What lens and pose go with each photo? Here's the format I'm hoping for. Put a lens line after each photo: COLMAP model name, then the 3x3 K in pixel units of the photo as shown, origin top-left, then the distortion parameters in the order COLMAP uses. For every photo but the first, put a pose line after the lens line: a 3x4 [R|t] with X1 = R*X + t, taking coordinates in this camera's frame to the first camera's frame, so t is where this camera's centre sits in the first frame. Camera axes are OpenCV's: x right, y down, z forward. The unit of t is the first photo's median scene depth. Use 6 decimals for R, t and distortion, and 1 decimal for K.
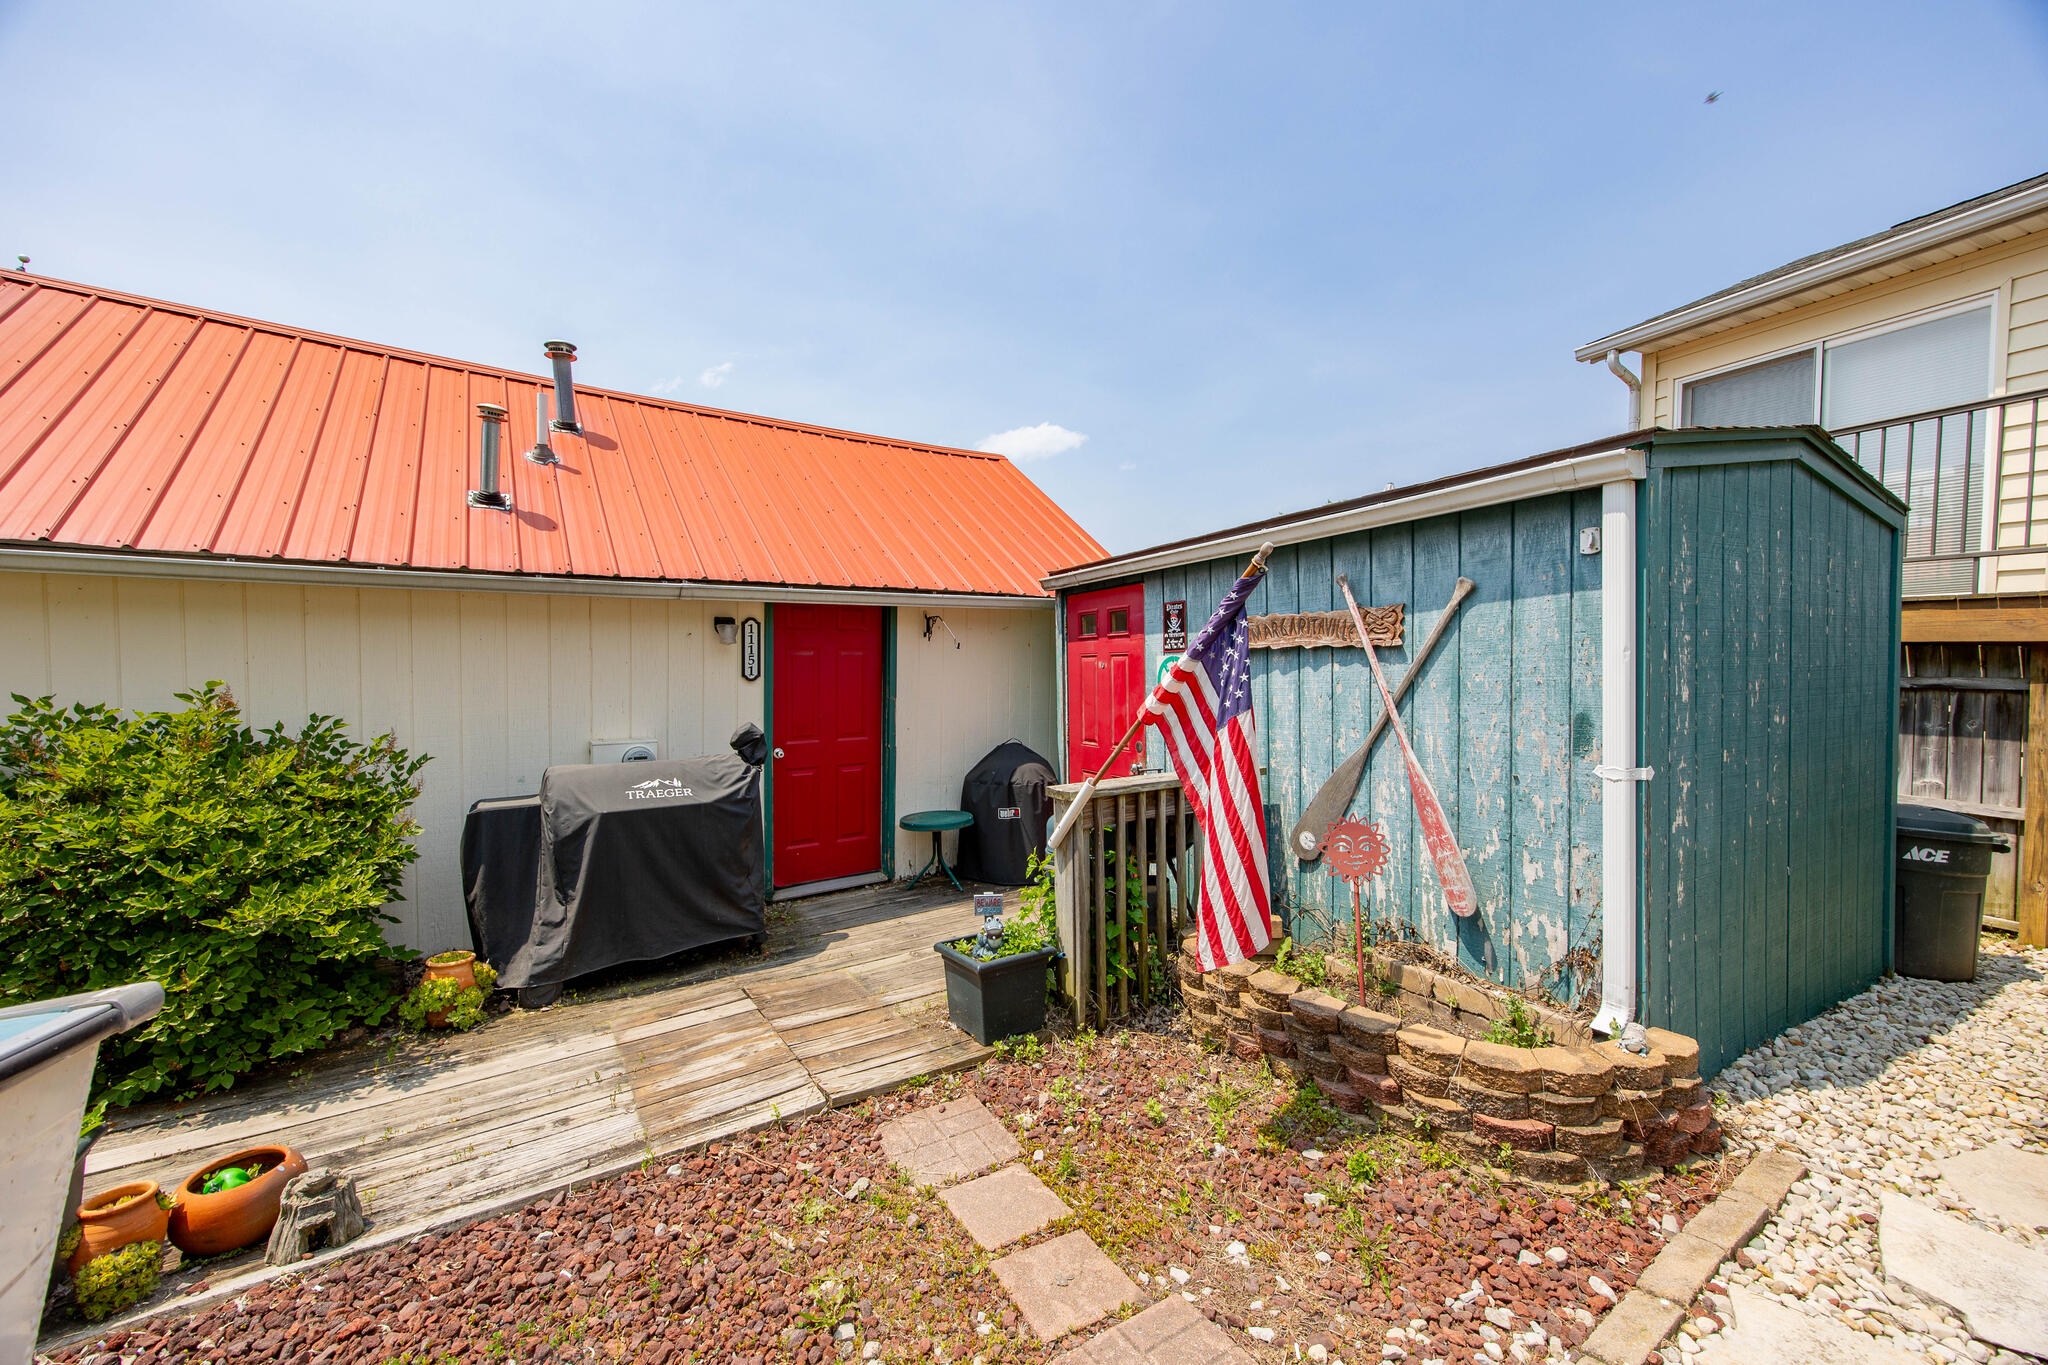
lens RADIAL K [[774.6, 0, 1024.3], [0, 774.6, 689.6], [0, 0, 1]] dist [-0.000503, -0.000032]
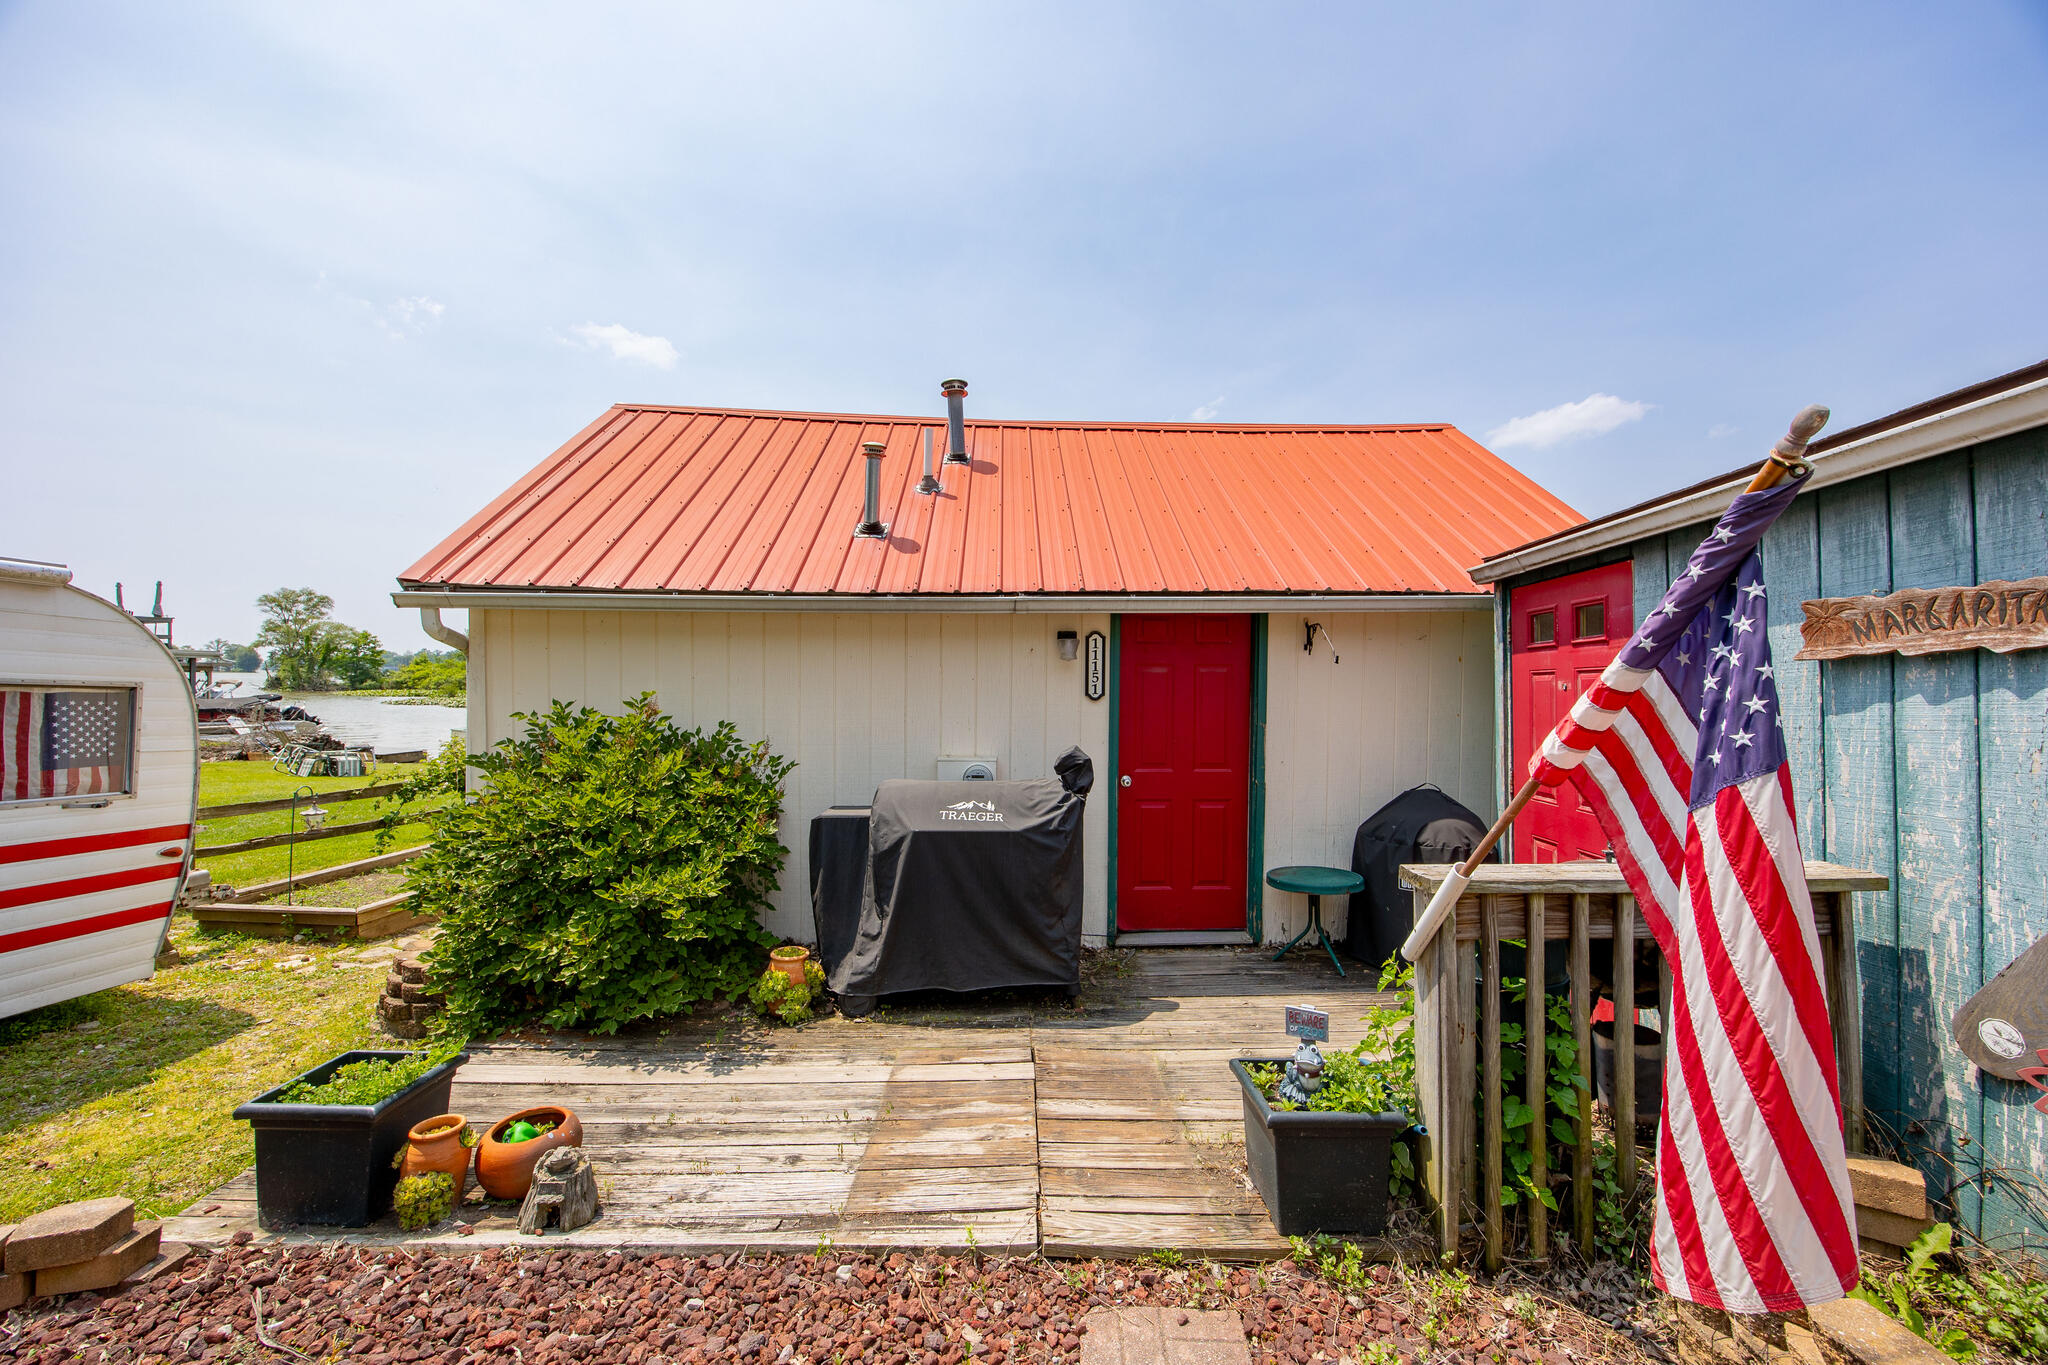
lens RADIAL K [[787.9, 0, 1023.2], [0, 787.9, 688.4], [0, 0, 1]] dist [-0.000805, 0.000205]
pose [[0.840184, 0.008945, -0.542227, 0.115158], [-0.025585, 0.999404, -0.023157, -0.001833], [0.541697, 0.033329, 0.839913, 0.238714]]
